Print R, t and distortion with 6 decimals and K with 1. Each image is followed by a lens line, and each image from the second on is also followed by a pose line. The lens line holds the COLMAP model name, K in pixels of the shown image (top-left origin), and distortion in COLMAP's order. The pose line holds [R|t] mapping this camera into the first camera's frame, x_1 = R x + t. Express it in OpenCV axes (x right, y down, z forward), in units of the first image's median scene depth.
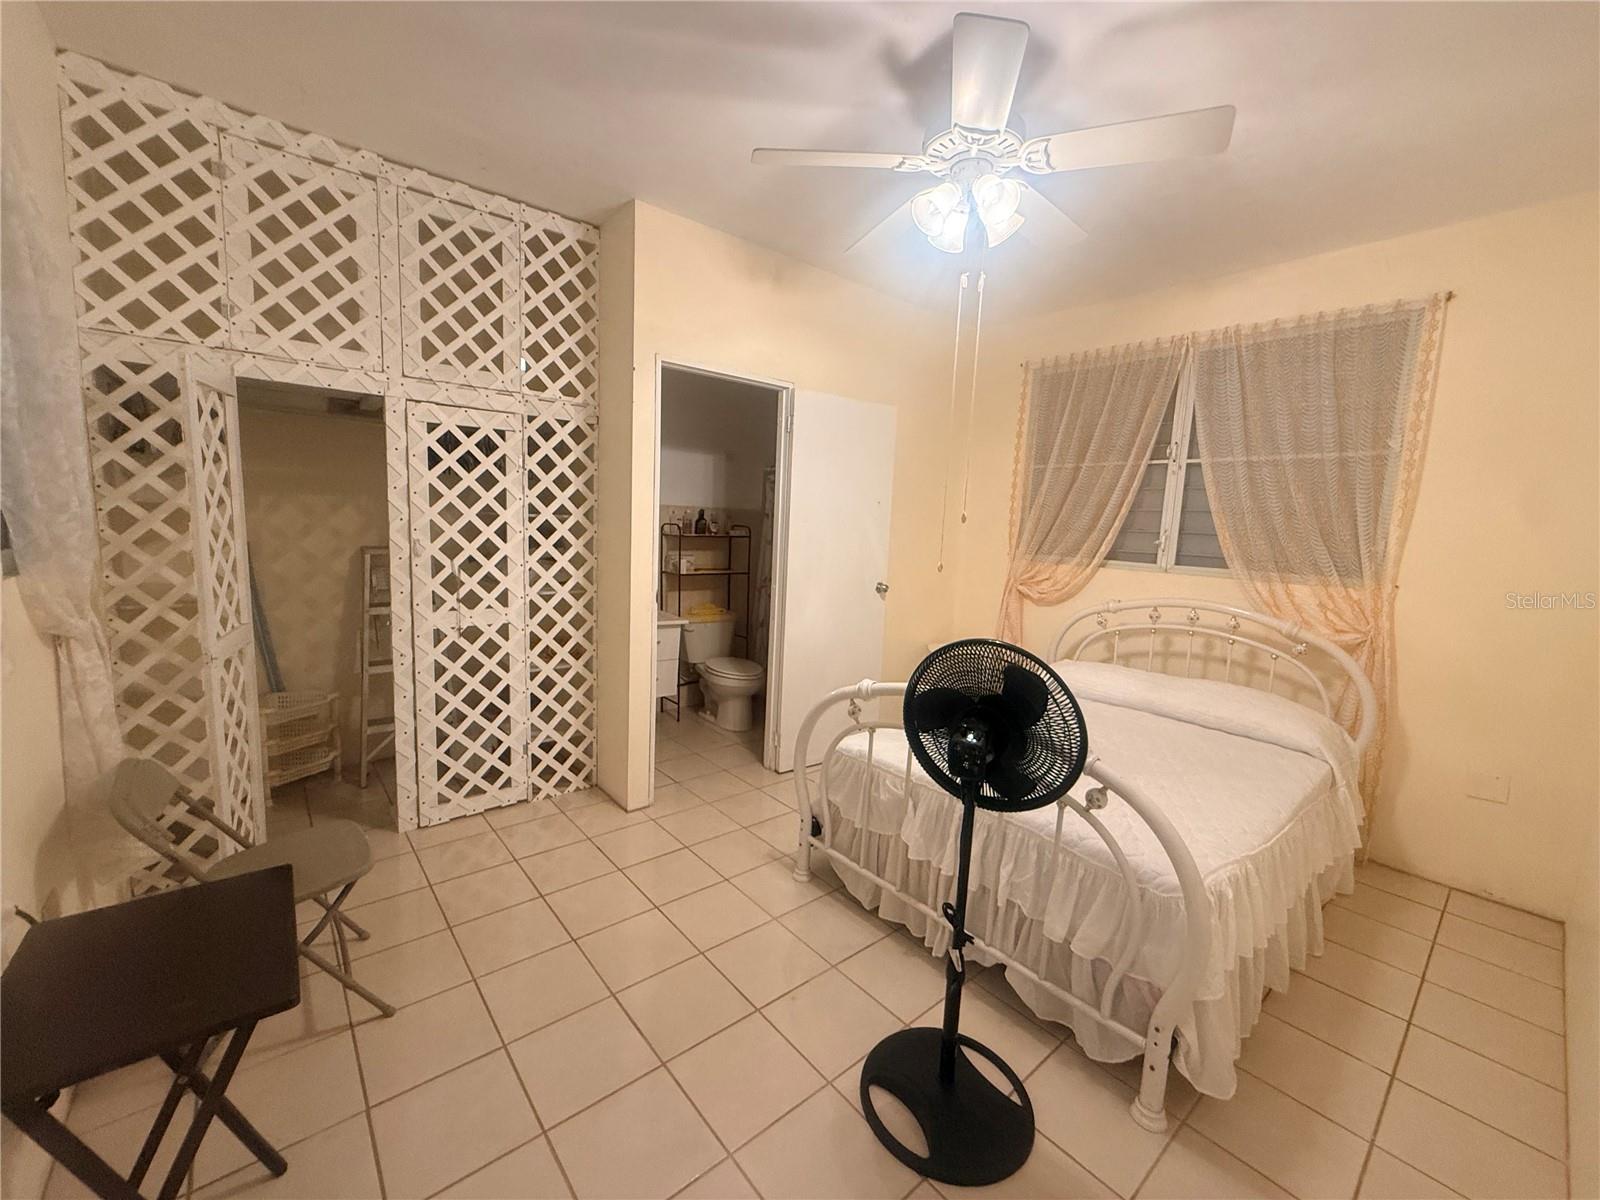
lens RADIAL K [[642.6, 0, 799.4], [0, 642.6, 598.3], [0, 0, 1]] dist [-0.000128, 0.000000]
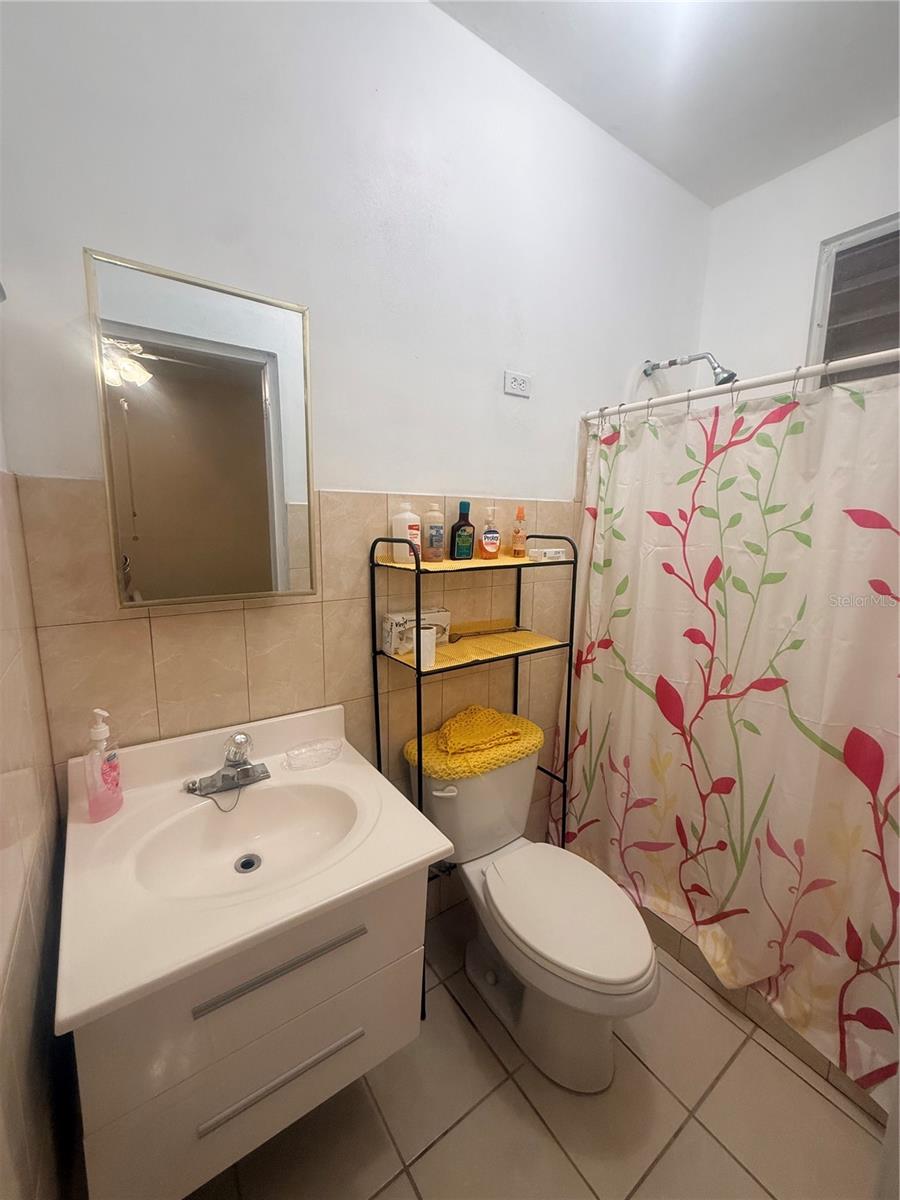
lens RADIAL K [[481.9, 0, 450.3], [0, 481.9, 598.1], [0, 0, 1]] dist [-0.000128, 0.000000]
pose [[0.995192, -0.020664, -0.095739, -0.132501], [0.023789, 0.999217, 0.031615, -0.085464], [0.095011, -0.033741, 0.994904, 0.681798]]
